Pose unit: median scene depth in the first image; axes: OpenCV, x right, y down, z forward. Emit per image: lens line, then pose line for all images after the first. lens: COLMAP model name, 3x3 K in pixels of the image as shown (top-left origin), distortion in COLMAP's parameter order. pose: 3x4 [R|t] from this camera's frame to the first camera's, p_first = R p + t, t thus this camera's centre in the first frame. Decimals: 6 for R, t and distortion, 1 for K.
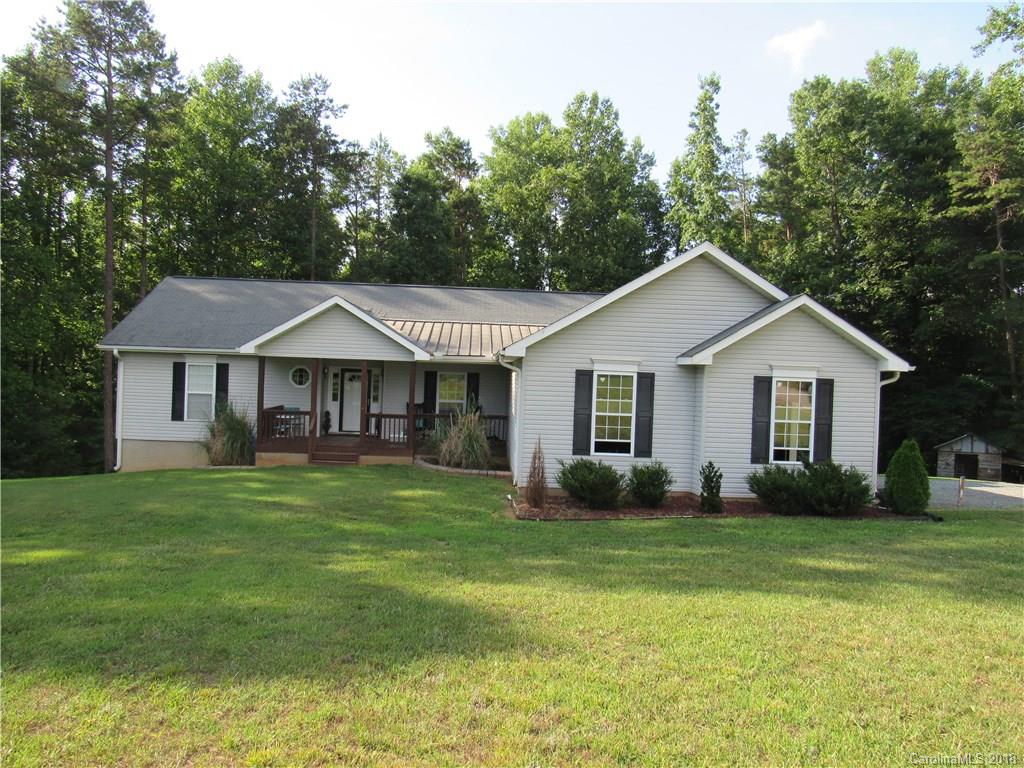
lens RADIAL K [[736.4, 0, 511.4], [0, 736.4, 384.3], [0, 0, 1]] dist [-0.024919, 0.008128]
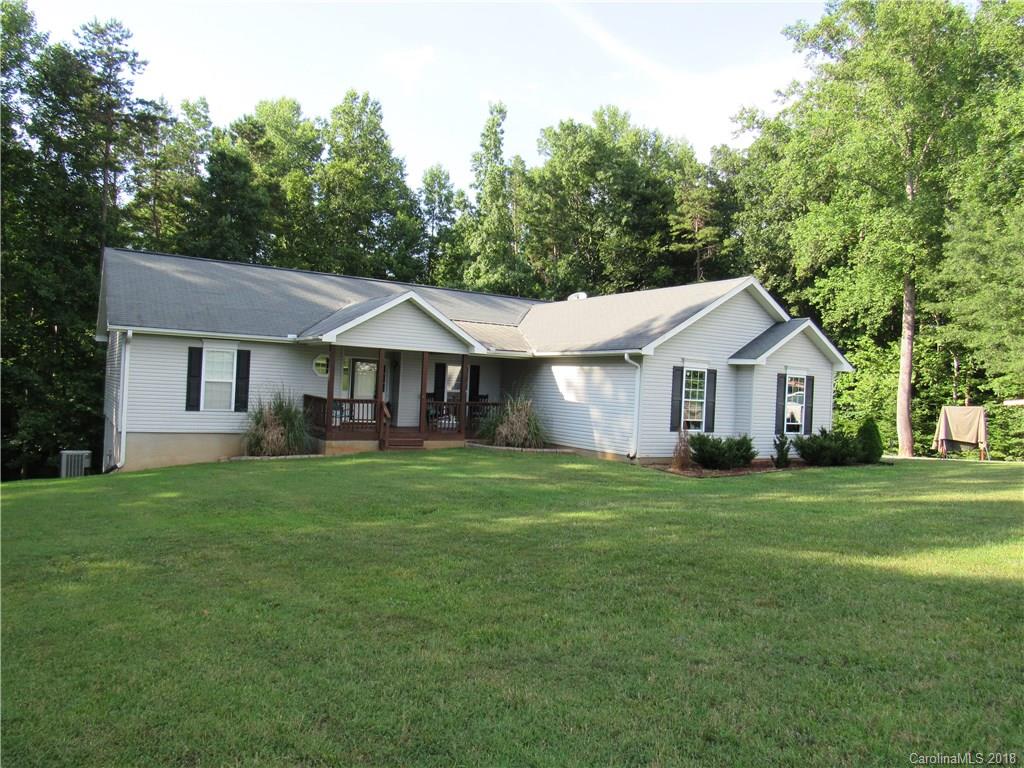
lens RADIAL K [[736.4, 0, 517.0], [0, 736.4, 383.2], [0, 0, 1]] dist [-0.024919, 0.008128]
pose [[0.873286, 0.008897, 0.487126, -0.272303], [-0.012582, 0.999912, 0.004294, 0.002780], [-0.487045, -0.009879, 0.873321, -0.003600]]
